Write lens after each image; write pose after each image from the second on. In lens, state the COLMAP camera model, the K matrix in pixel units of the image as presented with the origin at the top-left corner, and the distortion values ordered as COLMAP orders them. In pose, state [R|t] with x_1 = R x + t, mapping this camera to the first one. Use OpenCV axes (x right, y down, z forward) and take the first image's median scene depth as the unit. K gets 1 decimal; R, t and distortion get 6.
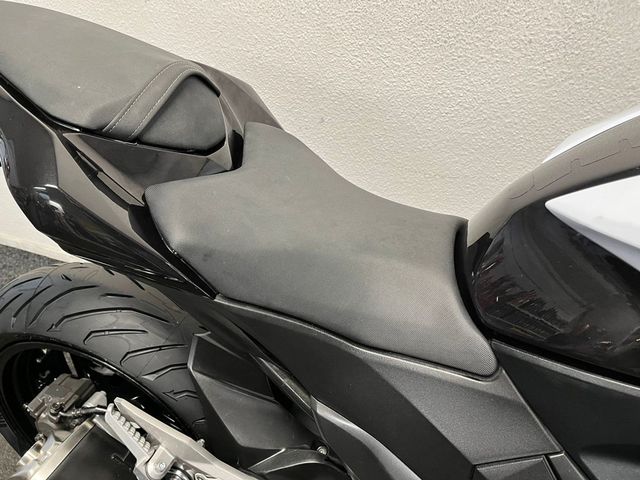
lens RADIAL K [[491.1, 0, 320.0], [0, 491.1, 240.0], [0, 0, 1]] dist [0.008637, -0.001016]
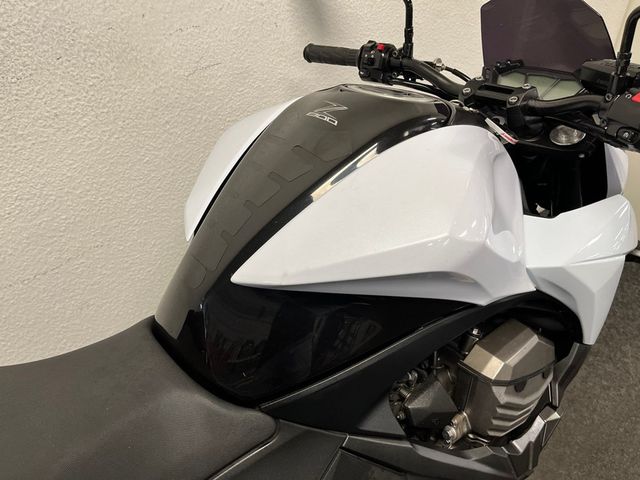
lens RADIAL K [[491.1, 0, 320.0], [0, 491.1, 240.0], [0, 0, 1]] dist [0.008637, -0.001016]
pose [[0.536767, -0.499344, 0.680100, -0.064310], [0.508833, 0.834566, 0.211161, -0.129641], [-0.673030, 0.232713, 0.702050, 0.036595]]
